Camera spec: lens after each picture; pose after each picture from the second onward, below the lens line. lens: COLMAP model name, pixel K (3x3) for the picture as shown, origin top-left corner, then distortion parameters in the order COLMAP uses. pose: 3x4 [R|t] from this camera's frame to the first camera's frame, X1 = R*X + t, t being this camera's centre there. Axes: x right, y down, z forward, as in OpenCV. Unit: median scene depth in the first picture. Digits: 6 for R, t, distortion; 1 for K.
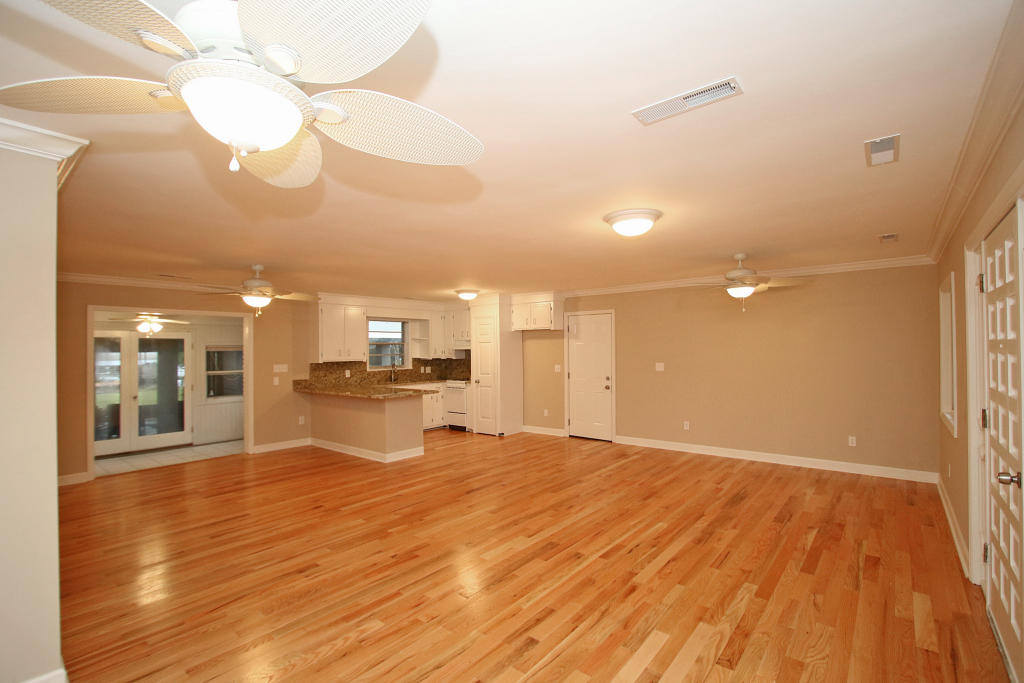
lens RADIAL K [[463.7, 0, 512.5], [0, 463.7, 341.1], [0, 0, 1]] dist [-0.017876, 0.002712]
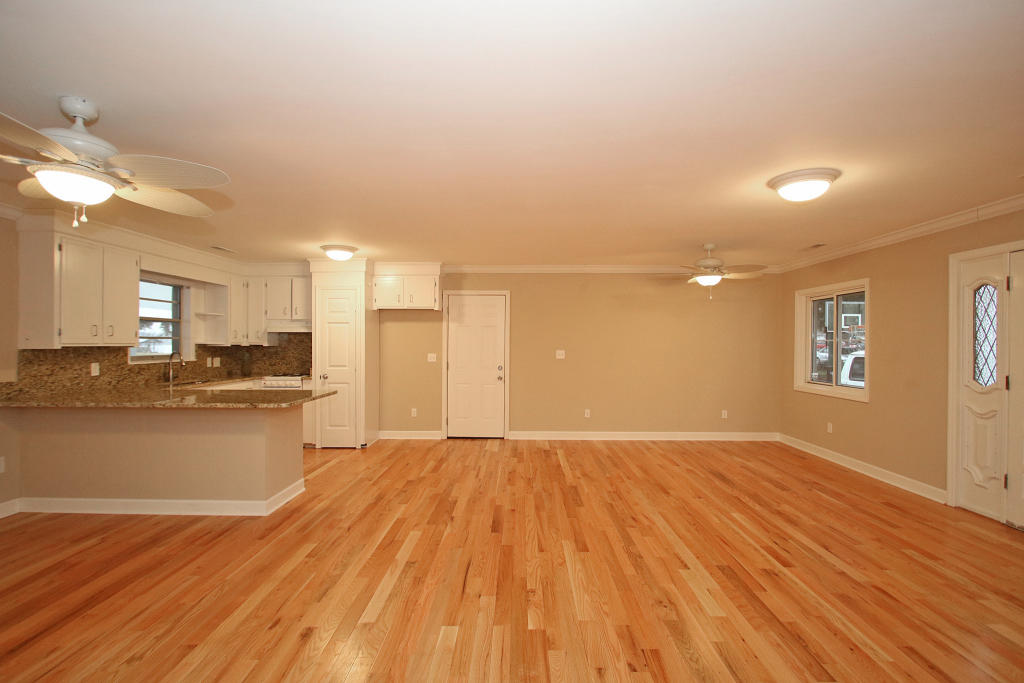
lens RADIAL K [[463.7, 0, 500.0], [0, 463.7, 341.3], [0, 0, 1]] dist [-0.017876, 0.002712]
pose [[0.783895, 0.016583, 0.620672, -0.331899], [-0.023709, 0.999714, 0.003235, 0.025281], [-0.620441, -0.017251, 0.784064, 0.289278]]
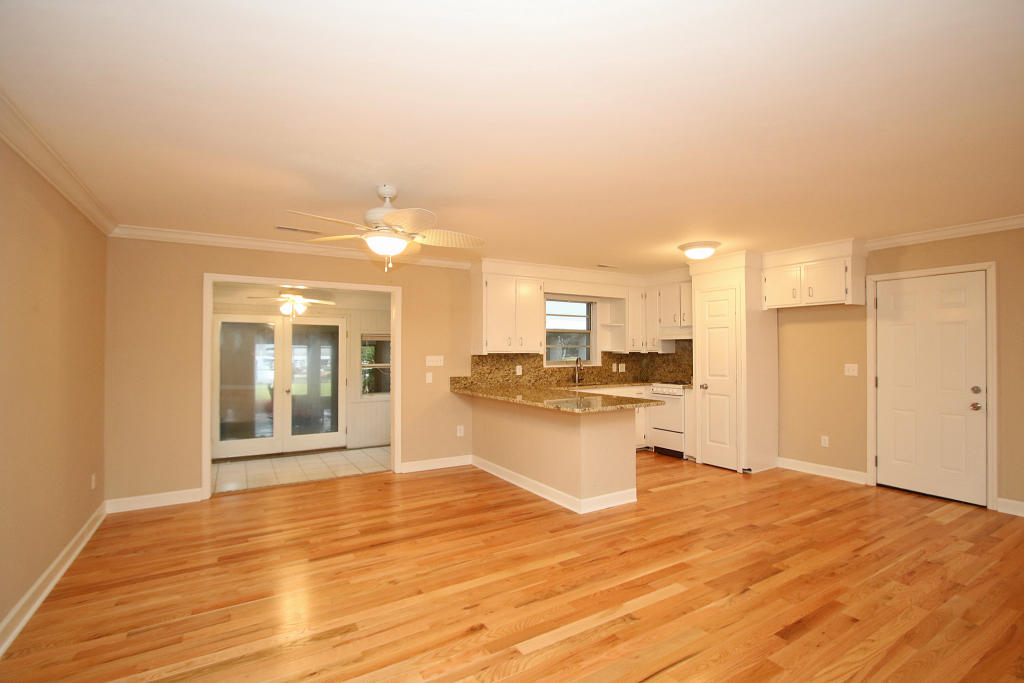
lens RADIAL K [[463.7, 0, 521.3], [0, 463.7, 343.6], [0, 0, 1]] dist [-0.017876, 0.002712]
pose [[0.949669, 0.006465, -0.313187, -0.126388], [-0.004614, 0.999967, 0.006651, 0.024050], [0.313220, -0.004871, 0.949668, 0.311570]]
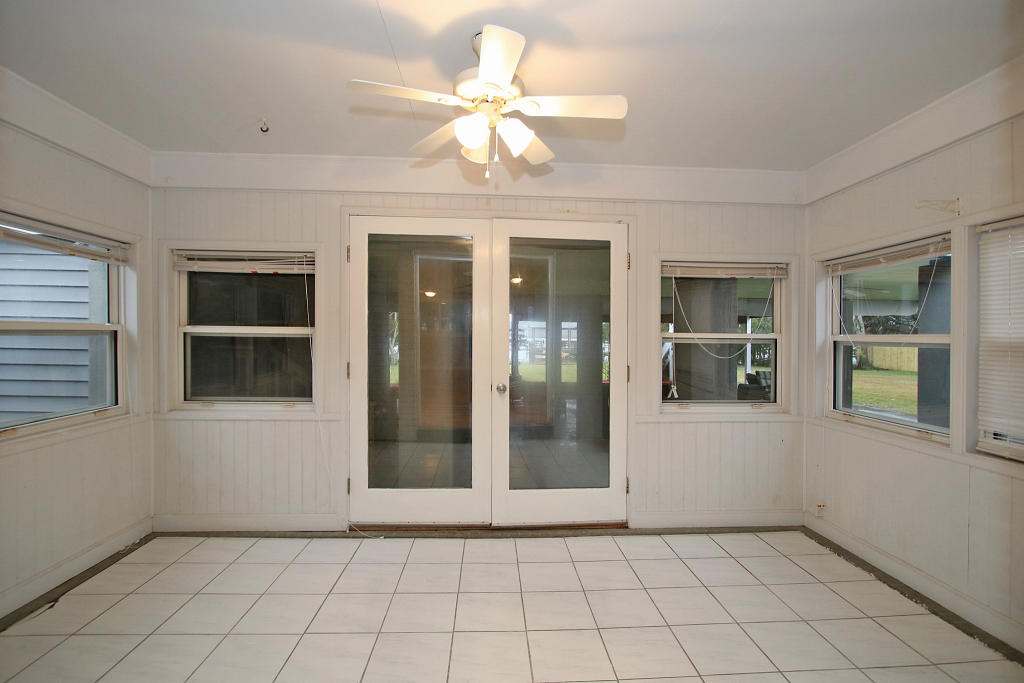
lens RADIAL K [[463.7, 0, 509.9], [0, 463.7, 337.5], [0, 0, 1]] dist [-0.017876, 0.002712]
pose [[0.673521, 0.024482, -0.738762, -0.548975], [-0.004329, 0.999565, 0.029179, 0.070913], [0.739155, -0.016454, 0.673334, 0.766417]]
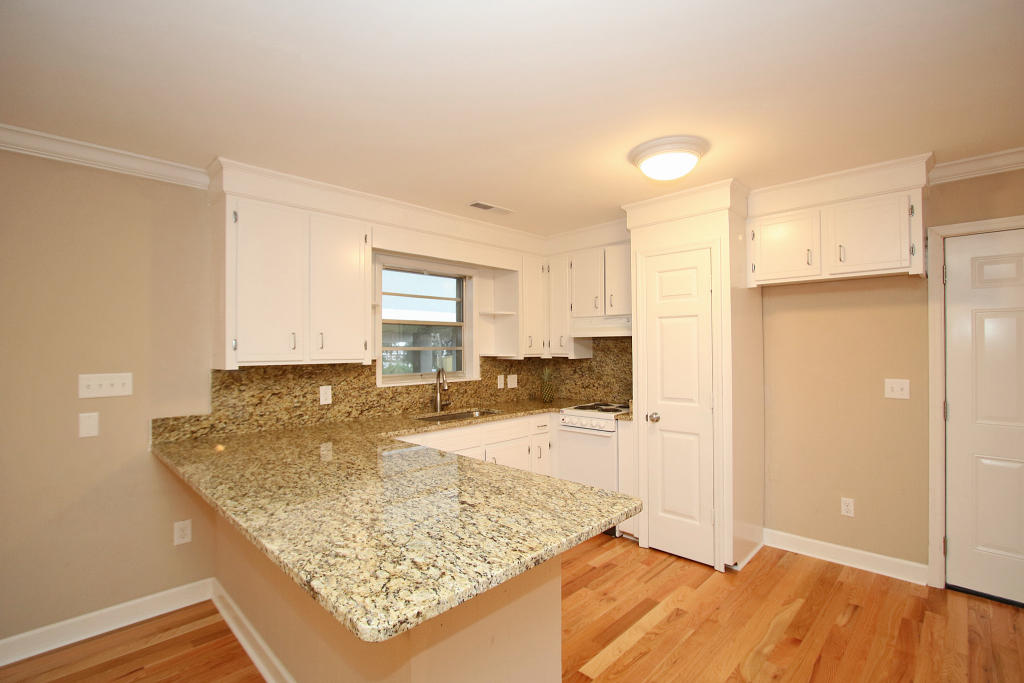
lens RADIAL K [[463.7, 0, 518.2], [0, 463.7, 344.4], [0, 0, 1]] dist [-0.017876, 0.002712]
pose [[0.997362, 0.005492, -0.072386, -0.173066], [-0.004520, 0.999898, 0.013582, 0.022564], [0.072453, -0.013219, 0.997284, 0.651376]]
